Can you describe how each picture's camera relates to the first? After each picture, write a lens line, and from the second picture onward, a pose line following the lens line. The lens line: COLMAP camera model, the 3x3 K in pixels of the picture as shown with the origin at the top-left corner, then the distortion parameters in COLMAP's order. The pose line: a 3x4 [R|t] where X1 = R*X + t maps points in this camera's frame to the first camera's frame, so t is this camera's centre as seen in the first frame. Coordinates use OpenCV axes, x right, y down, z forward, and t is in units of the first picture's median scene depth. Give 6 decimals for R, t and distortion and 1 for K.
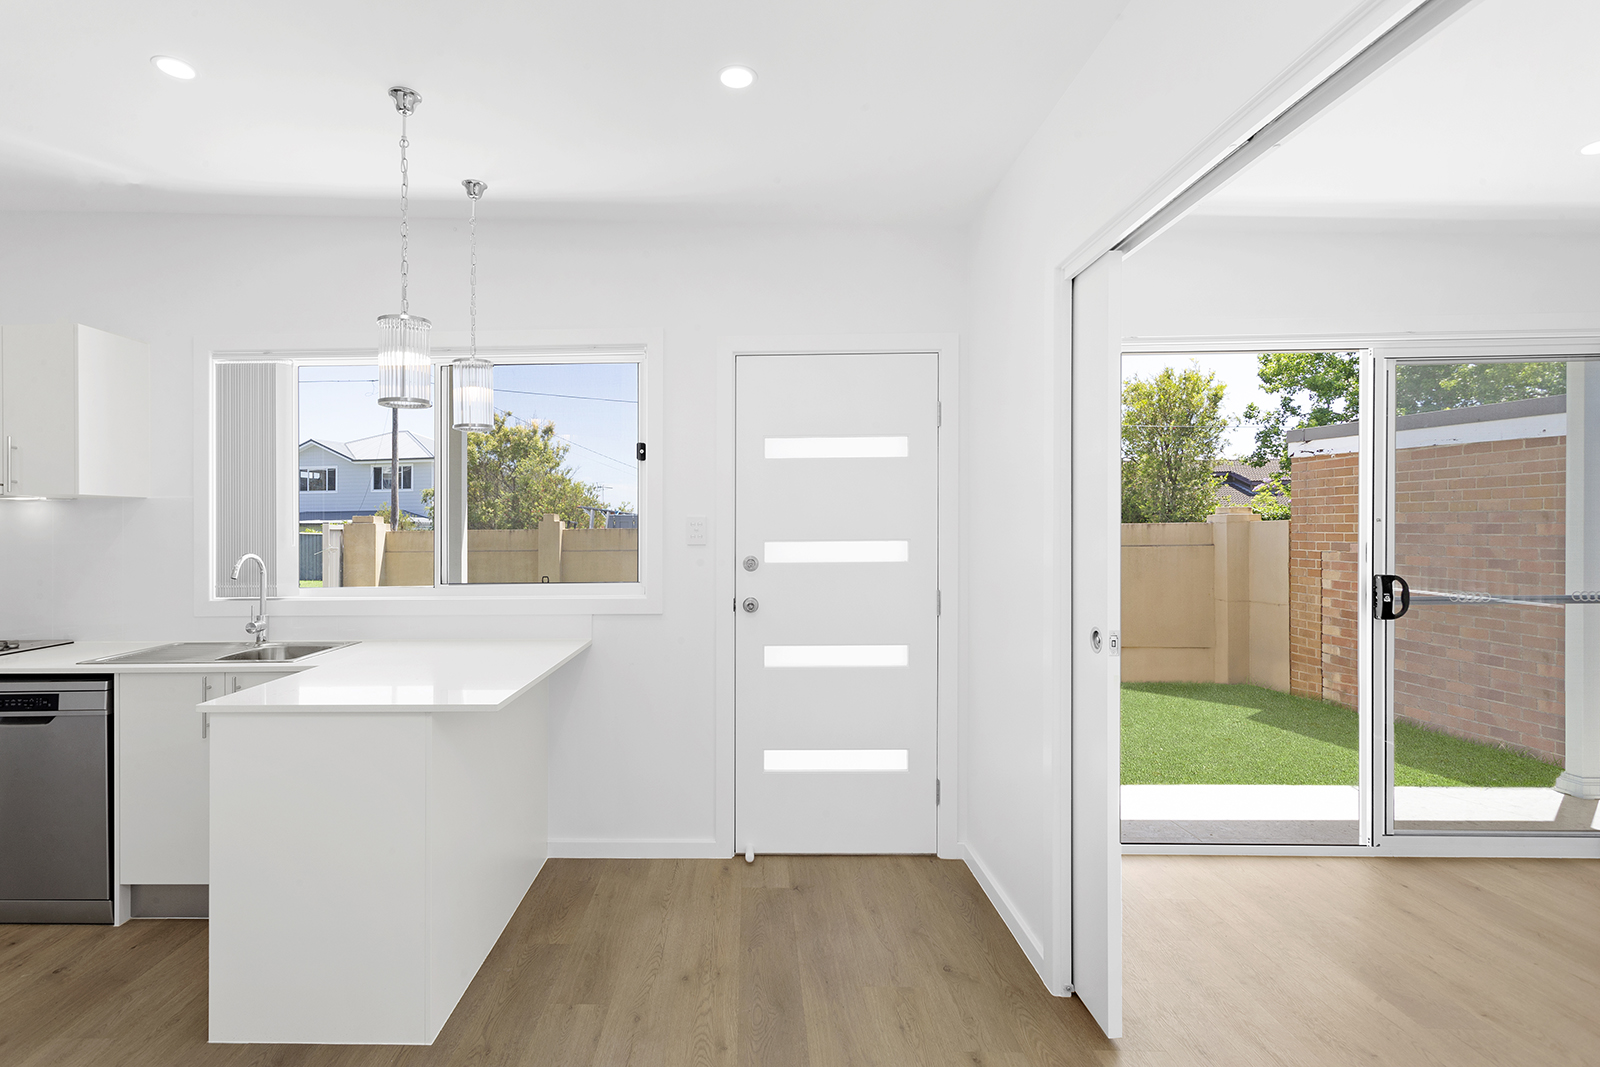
lens RADIAL K [[790.0, 0, 694.2], [0, 790.0, 527.4], [0, 0, 1]] dist [0.007279, 0.002030]
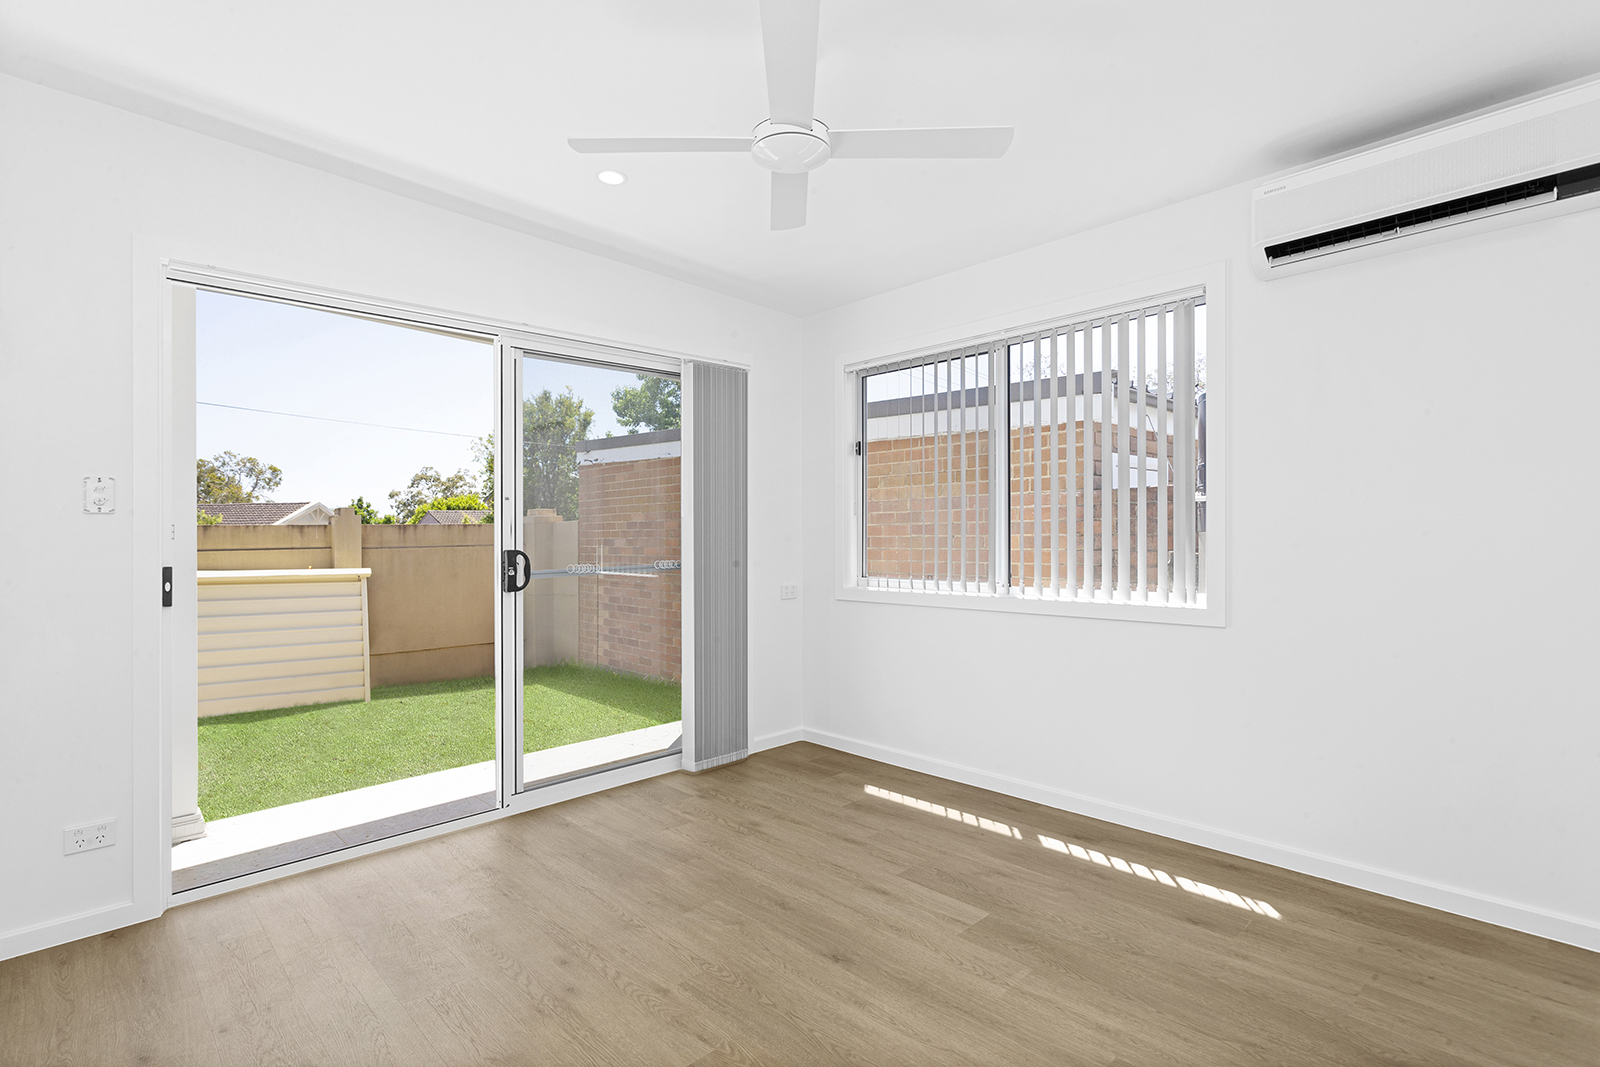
lens RADIAL K [[790.0, 0, 785.0], [0, 790.0, 533.1], [0, 0, 1]] dist [0.007279, 0.002030]
pose [[0.692662, 0.001101, 0.721261, 0.150582], [0.004808, 0.999970, -0.006144, 0.019021], [-0.721246, 0.007723, 0.692636, 0.001201]]
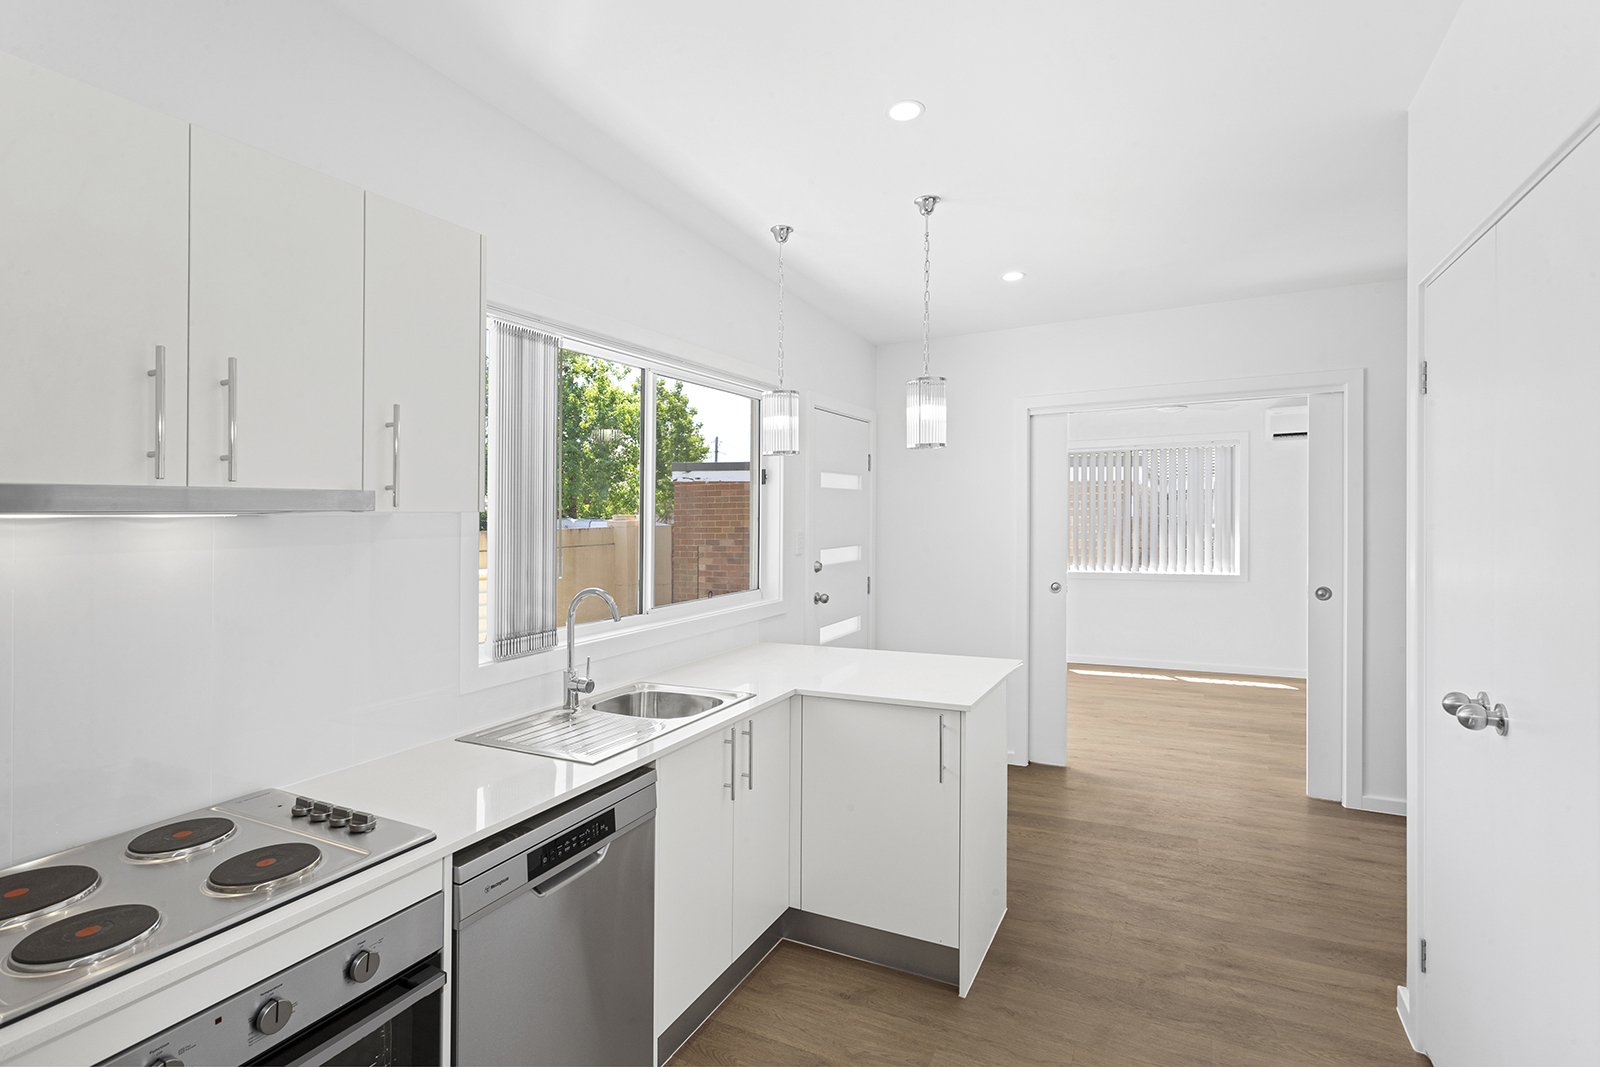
lens RADIAL K [[790.0, 0, 802.4], [0, 790.0, 526.3], [0, 0, 1]] dist [0.007279, 0.002030]
pose [[0.410728, -0.007297, 0.911729, -0.502918], [0.007907, 0.999959, 0.004442, -0.012148], [-0.911724, 0.005385, 0.410768, 0.214683]]
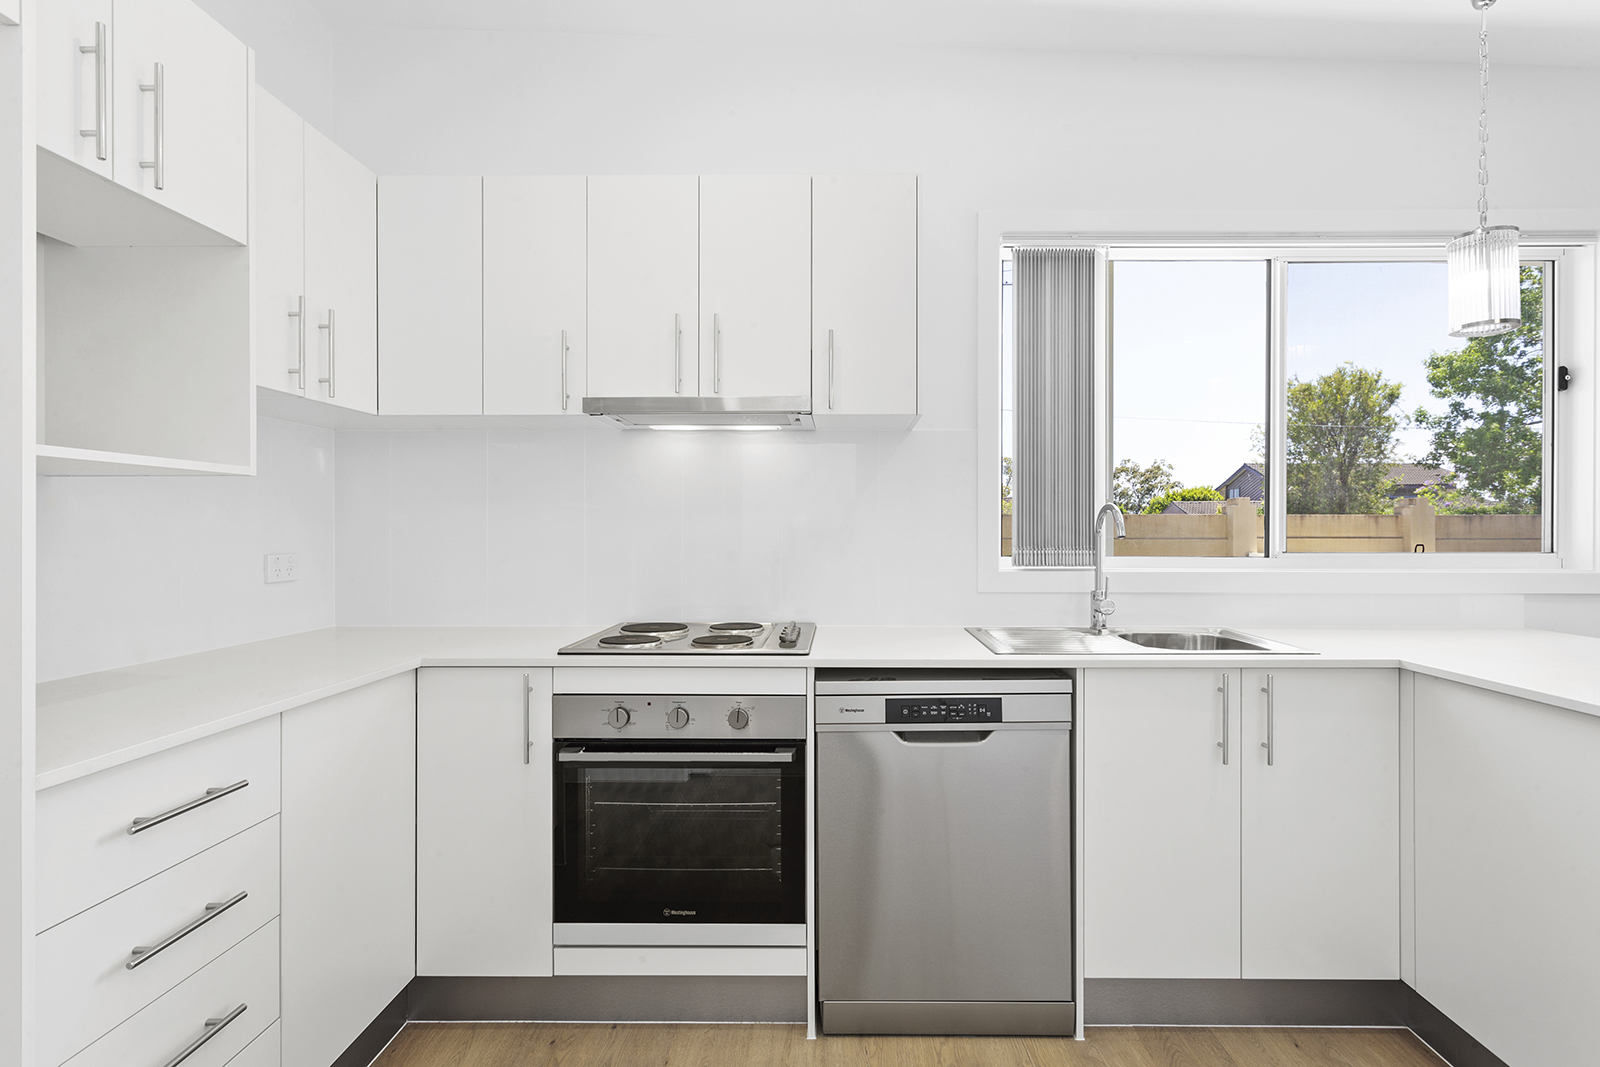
lens RADIAL K [[790.0, 0, 839.6], [0, 790.0, 525.1], [0, 0, 1]] dist [0.007279, 0.002030]
pose [[0.999302, 0.011430, 0.035566, -0.359589], [-0.011363, 0.999933, -0.002080, 0.024316], [-0.035587, 0.001675, 0.999365, 0.123384]]
